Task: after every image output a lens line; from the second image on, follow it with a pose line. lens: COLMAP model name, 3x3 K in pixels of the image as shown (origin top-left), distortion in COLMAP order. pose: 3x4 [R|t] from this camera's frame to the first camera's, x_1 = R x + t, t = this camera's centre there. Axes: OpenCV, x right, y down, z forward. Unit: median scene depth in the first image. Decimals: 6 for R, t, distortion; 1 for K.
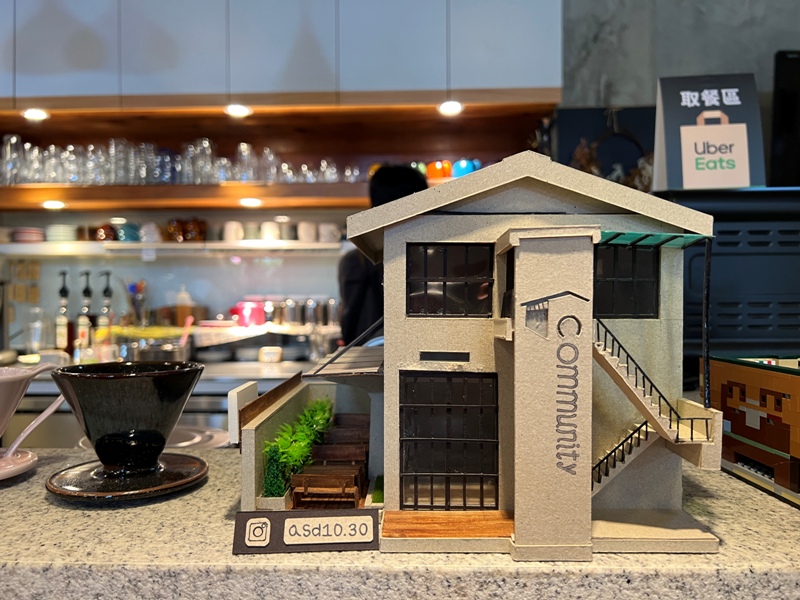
lens RADIAL K [[599.8, 0, 403.7], [0, 599.8, 308.0], [0, 0, 1]] dist [0.067993, -0.089624]
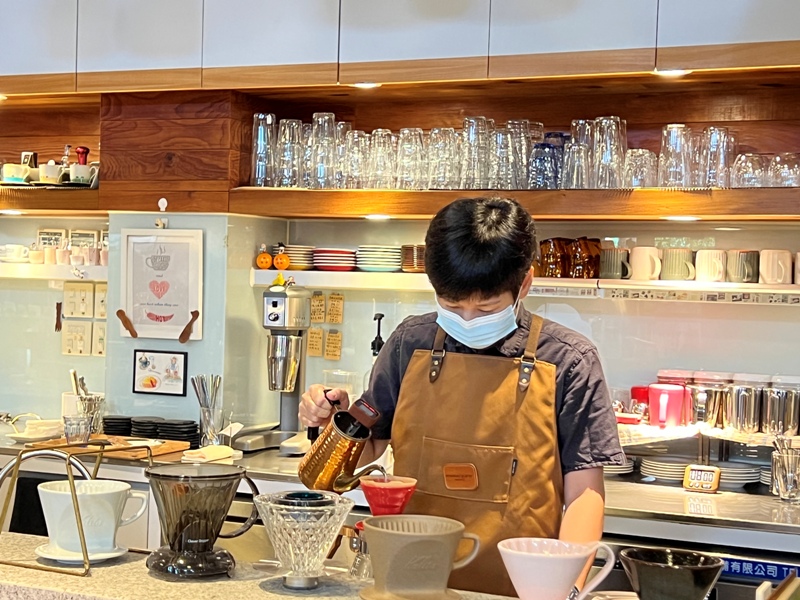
lens RADIAL K [[1408.5, 0, 397.5], [0, 1408.5, 301.9], [0, 0, 1]] dist [0.131214, 0.000000]
pose [[0.918122, 0.039459, -0.394329, 0.042713], [-0.043863, 0.999035, -0.002157, -0.074022], [0.393863, 0.019277, 0.918967, -0.371671]]
